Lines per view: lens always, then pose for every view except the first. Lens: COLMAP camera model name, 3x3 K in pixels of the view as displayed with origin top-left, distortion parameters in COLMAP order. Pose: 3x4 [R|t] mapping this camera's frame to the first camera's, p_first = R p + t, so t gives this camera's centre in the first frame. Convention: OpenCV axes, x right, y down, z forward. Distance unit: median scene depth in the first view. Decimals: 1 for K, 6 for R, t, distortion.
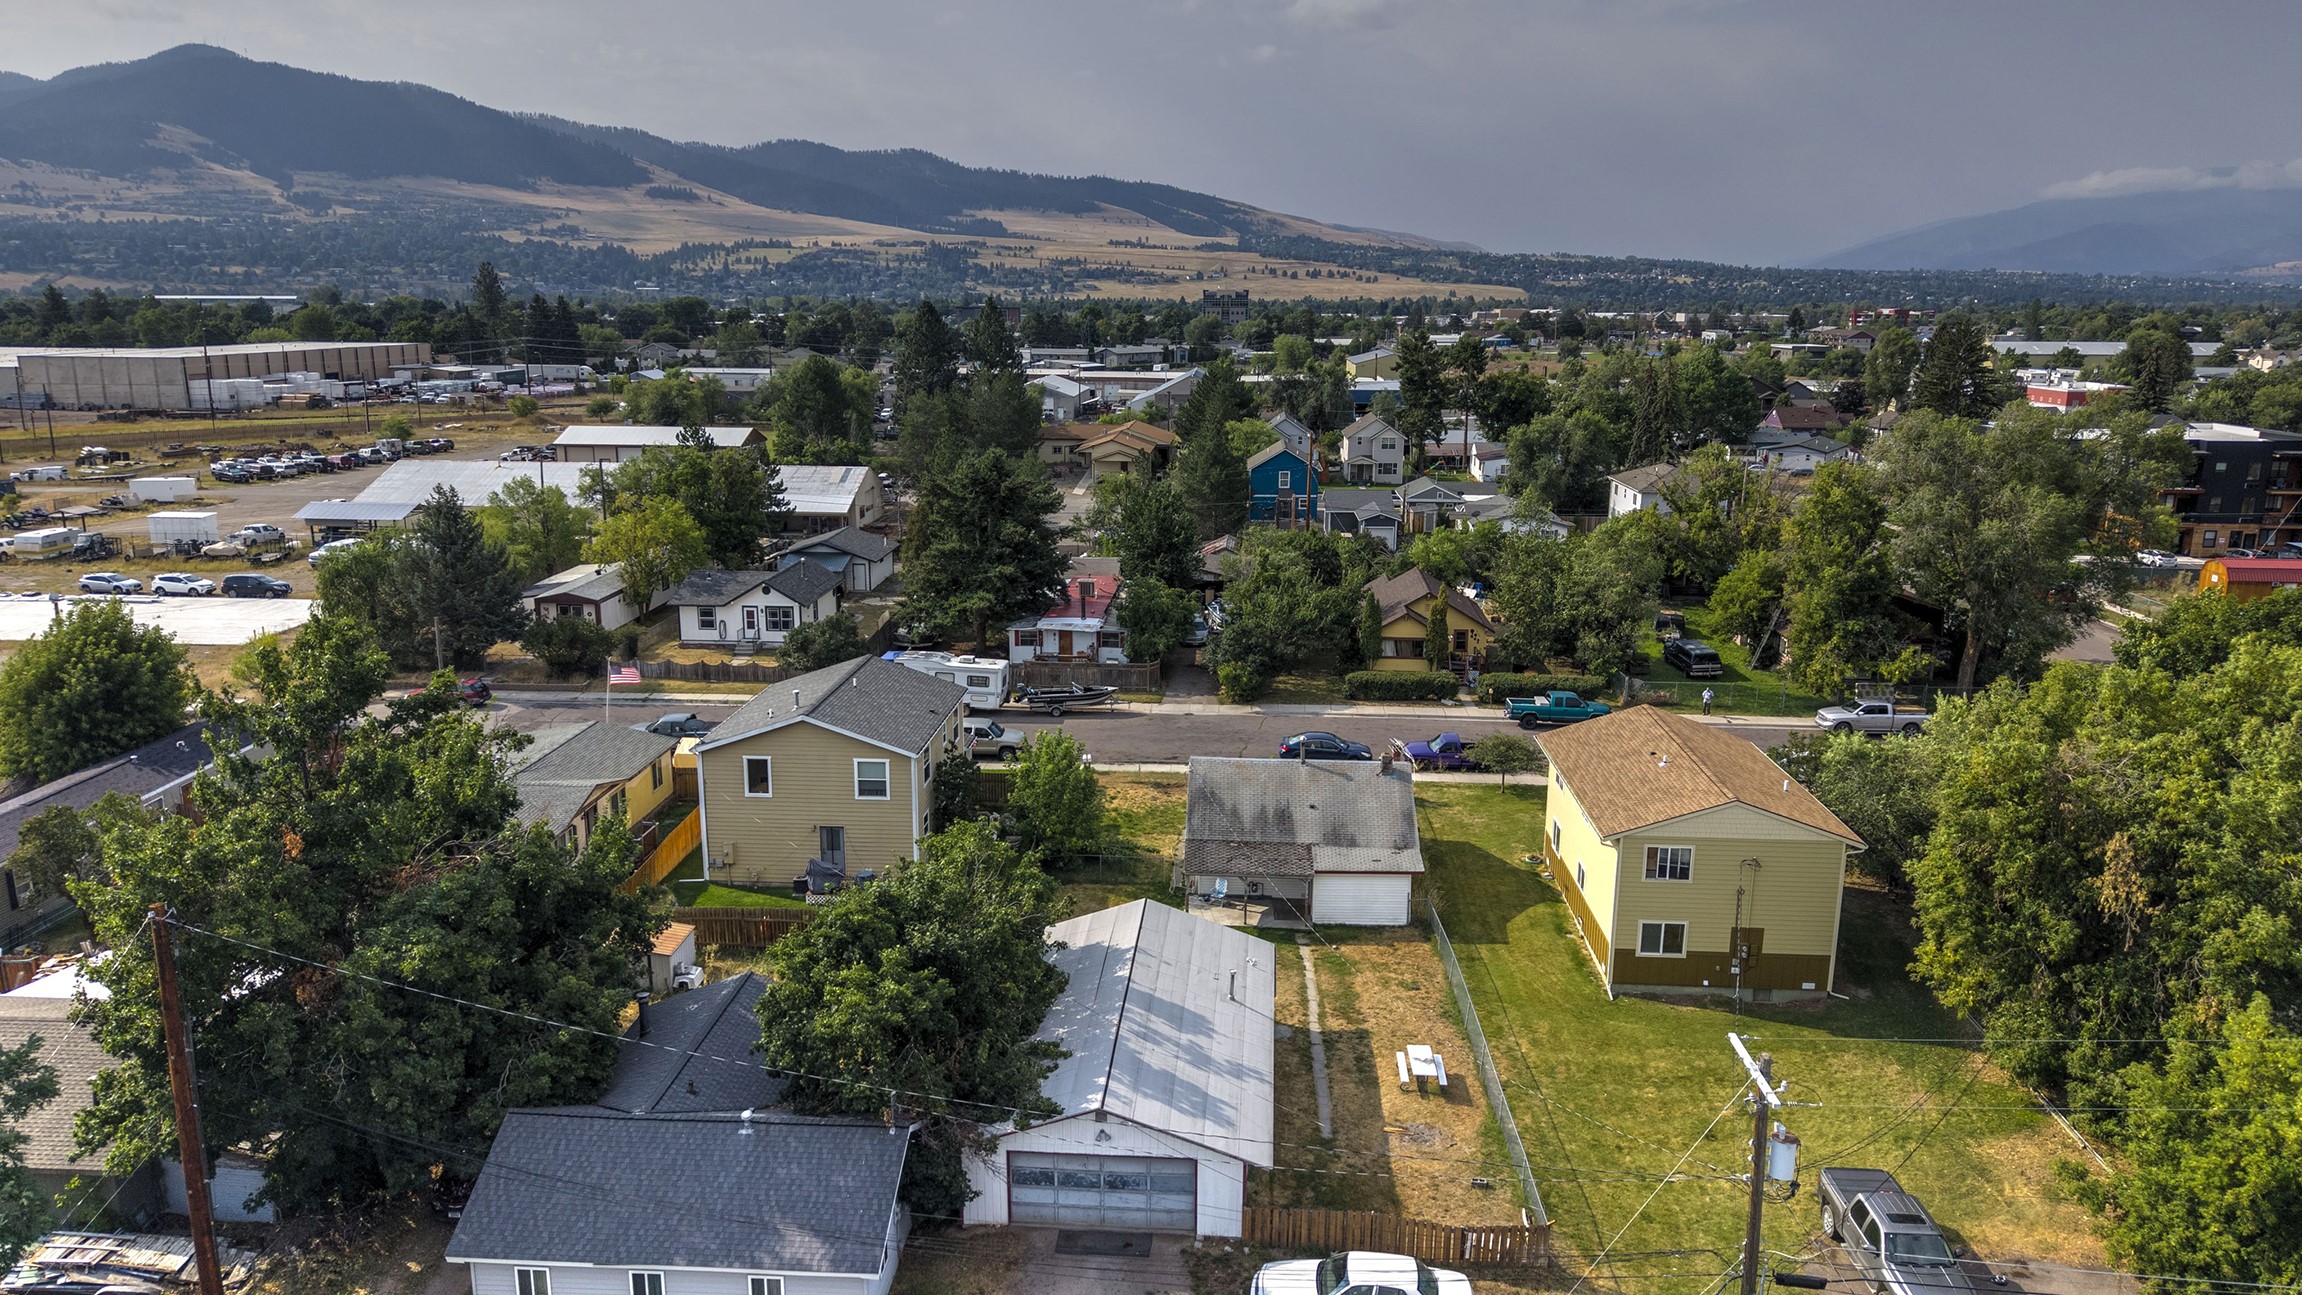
lens RADIAL K [[1539.1, 0, 1156.1], [0, 1539.1, 655.7], [0, 0, 1]] dist [0.028341, -0.033688]
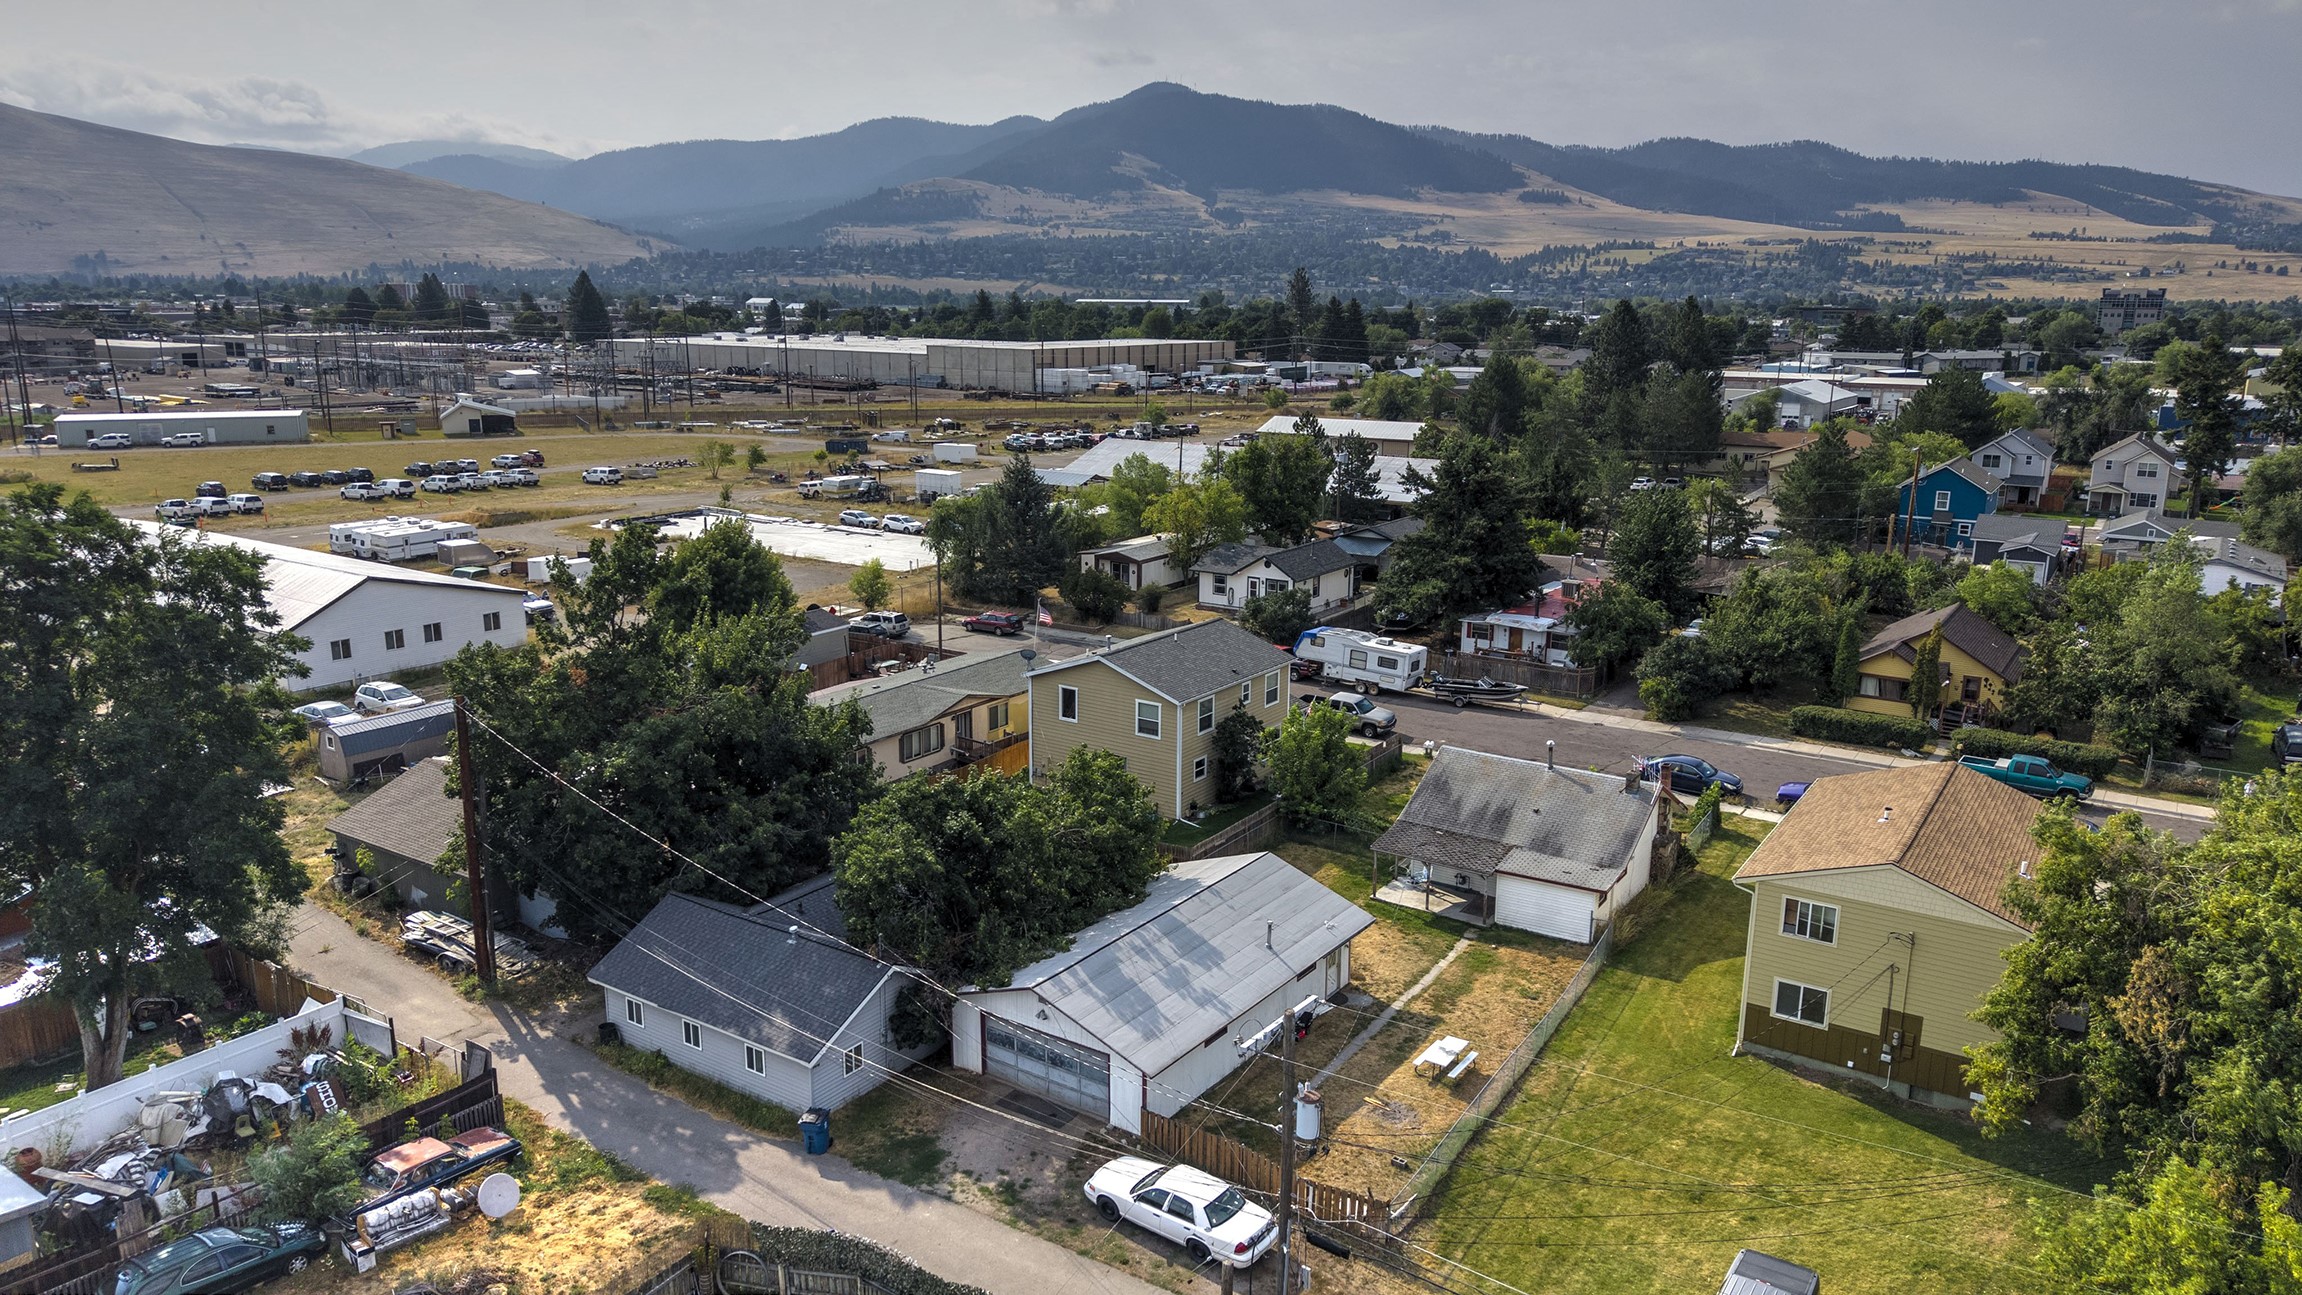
lens RADIAL K [[1539.1, 0, 1137.3], [0, 1539.1, 665.1], [0, 0, 1]] dist [0.028341, -0.033688]
pose [[0.857029, 0.119216, -0.501287, 0.207700], [-0.117075, 0.992475, 0.035871, 0.000512], [0.501792, 0.027946, 0.864537, 0.011517]]
